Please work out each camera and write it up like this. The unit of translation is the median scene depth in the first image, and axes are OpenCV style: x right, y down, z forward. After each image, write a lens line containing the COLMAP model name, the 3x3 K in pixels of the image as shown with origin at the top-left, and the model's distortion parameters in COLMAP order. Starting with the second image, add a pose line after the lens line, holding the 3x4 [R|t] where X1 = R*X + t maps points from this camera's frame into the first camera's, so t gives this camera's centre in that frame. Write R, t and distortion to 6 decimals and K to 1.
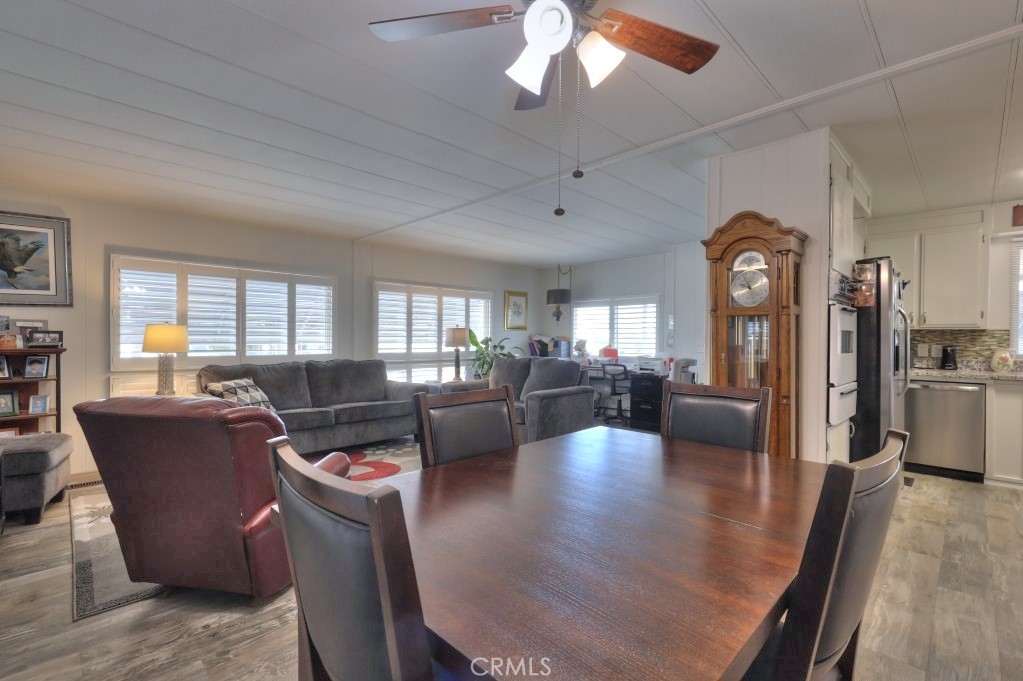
lens RADIAL K [[462.4, 0, 511.5], [0, 462.4, 340.5], [0, 0, 1]] dist [0.000938, 0.000077]
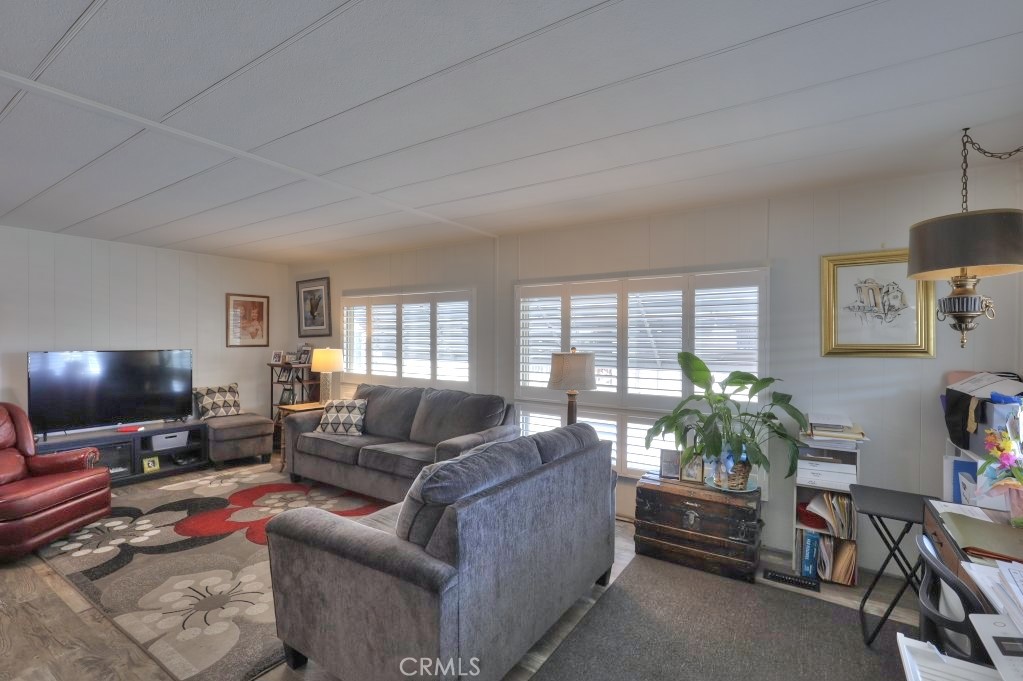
lens RADIAL K [[462.4, 0, 511.5], [0, 462.4, 340.5], [0, 0, 1]] dist [0.000938, 0.000077]
pose [[0.204603, -0.011855, -0.978773, 0.594183], [-0.020336, 0.999659, -0.016359, -0.045542], [0.978634, 0.023252, 0.204293, 1.238184]]
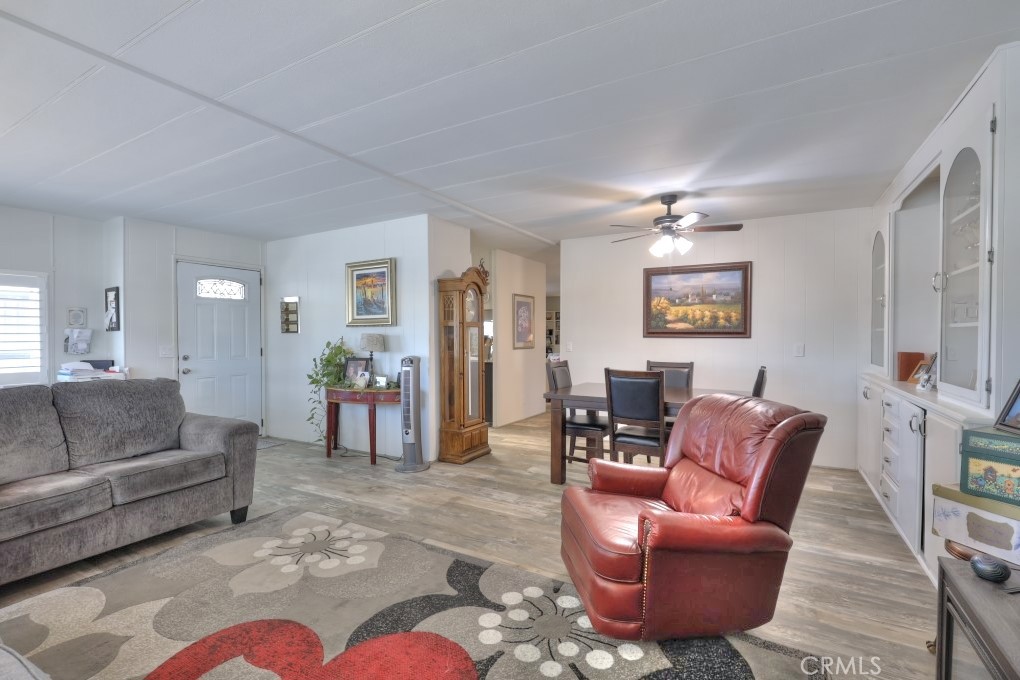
lens RADIAL K [[461.1, 0, 510.0], [0, 461.1, 340.0], [0, 0, 1]] dist [0.000938, 0.000077]
pose [[-0.269546, -0.021493, 0.962748, -0.796256], [0.016109, 0.999510, 0.026824, -0.016427], [-0.962853, 0.022739, -0.269068, 0.887899]]
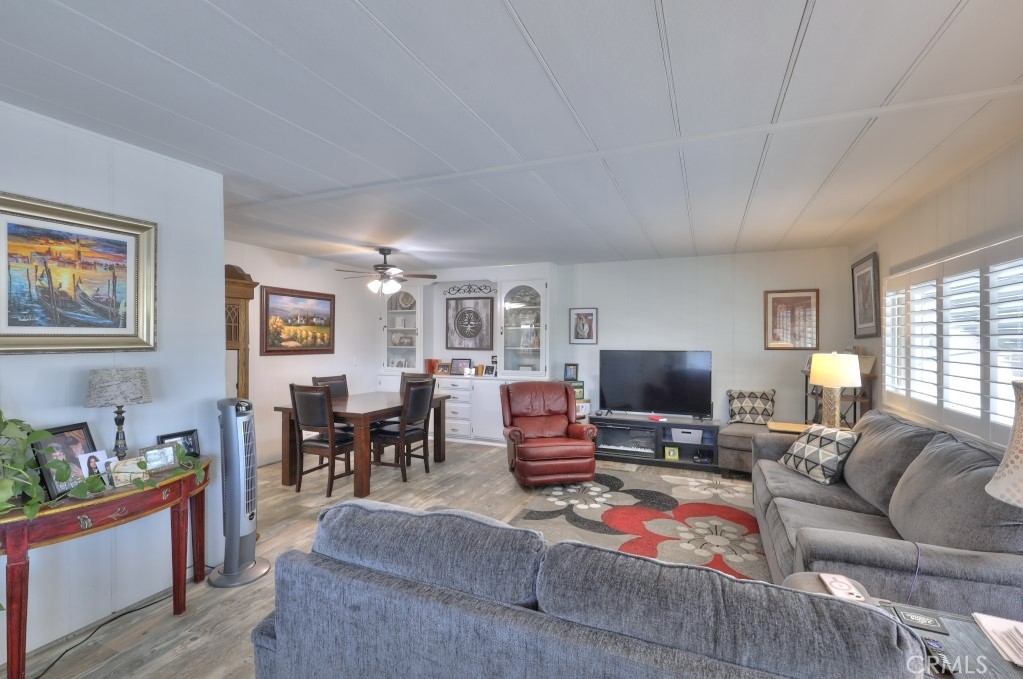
lens RADIAL K [[462.4, 0, 511.5], [0, 462.4, 339.5], [0, 0, 1]] dist [0.000938, 0.000077]
pose [[-0.925845, -0.016363, -0.377549, 0.184622], [-0.022961, 0.999652, 0.012980, -0.059349], [0.377206, 0.020687, -0.925898, 1.609446]]
